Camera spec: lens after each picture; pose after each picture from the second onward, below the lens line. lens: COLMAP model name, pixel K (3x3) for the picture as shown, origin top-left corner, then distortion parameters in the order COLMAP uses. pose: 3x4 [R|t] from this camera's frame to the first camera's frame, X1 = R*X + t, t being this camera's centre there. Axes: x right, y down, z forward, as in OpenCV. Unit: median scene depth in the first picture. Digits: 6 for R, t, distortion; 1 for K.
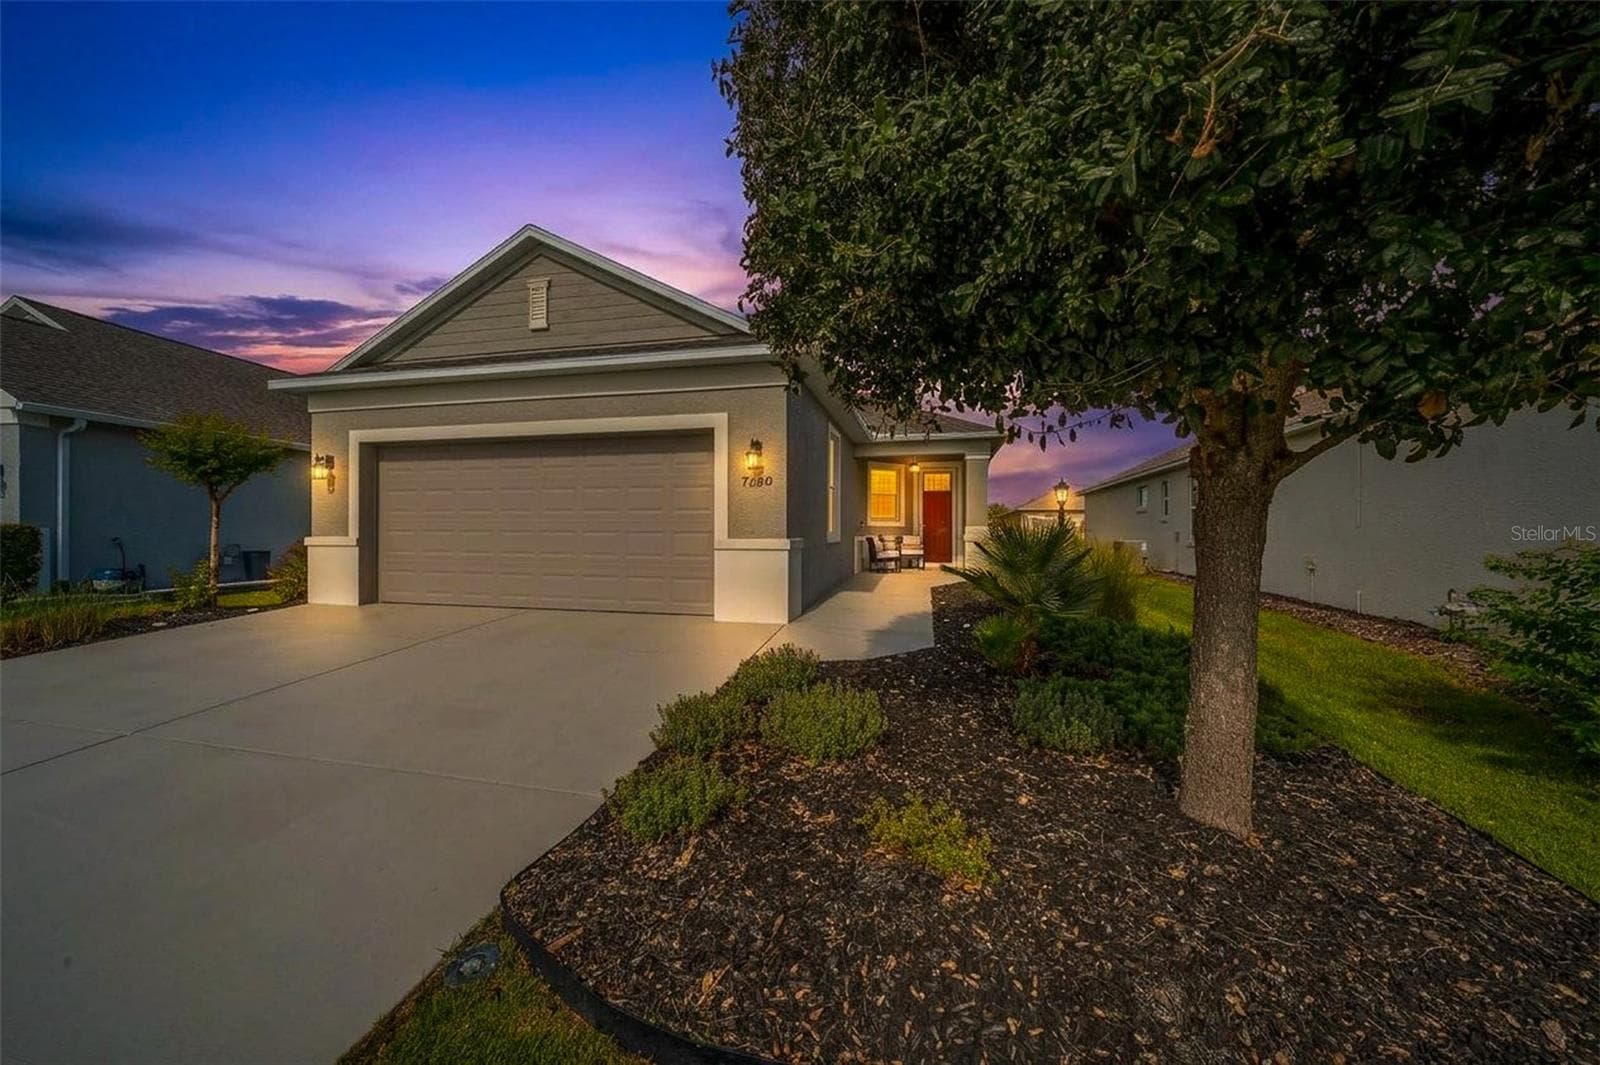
lens RADIAL K [[561.6, 0, 802.1], [0, 561.6, 536.0], [0, 0, 1]] dist [-0.005447, -0.000104]
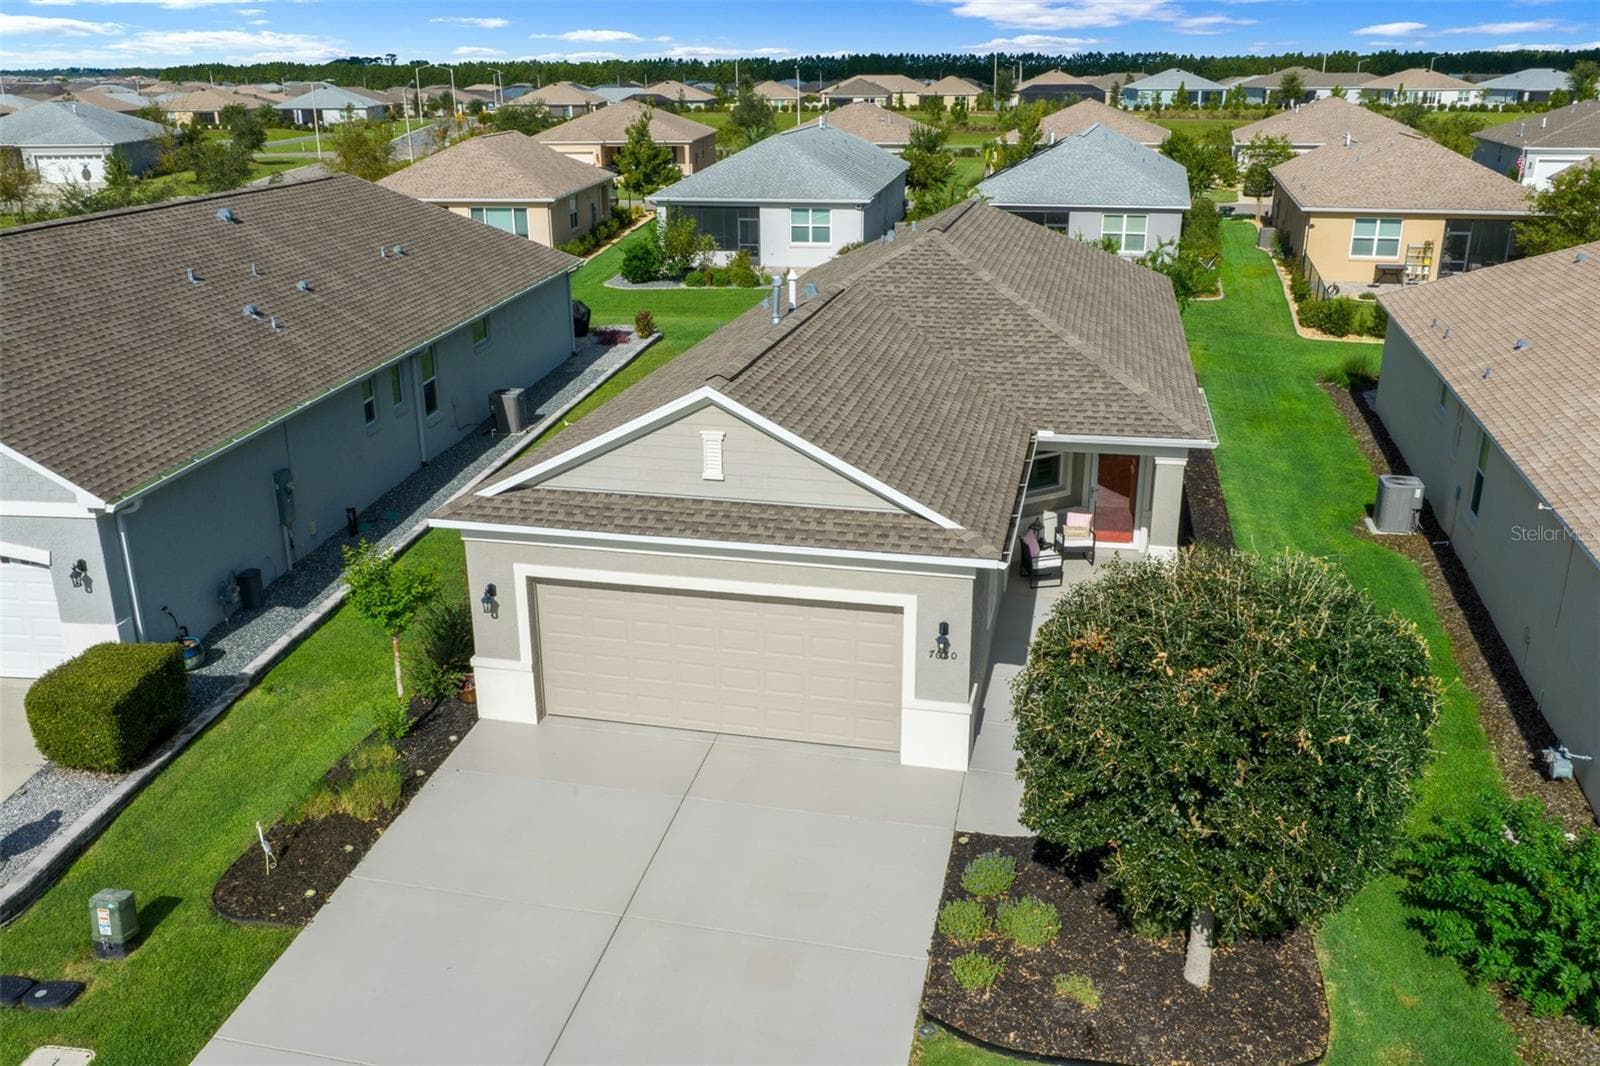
lens RADIAL K [[1333.0, 0, 795.5], [0, 1333.0, 530.5], [0, 0, 1]] dist [0.006379, 0.000475]
pose [[0.999951, -0.005735, -0.008089, -0.315996], [0.008038, 0.946498, 0.322610, -1.072409], [0.005806, -0.322659, 0.946498, -1.290073]]
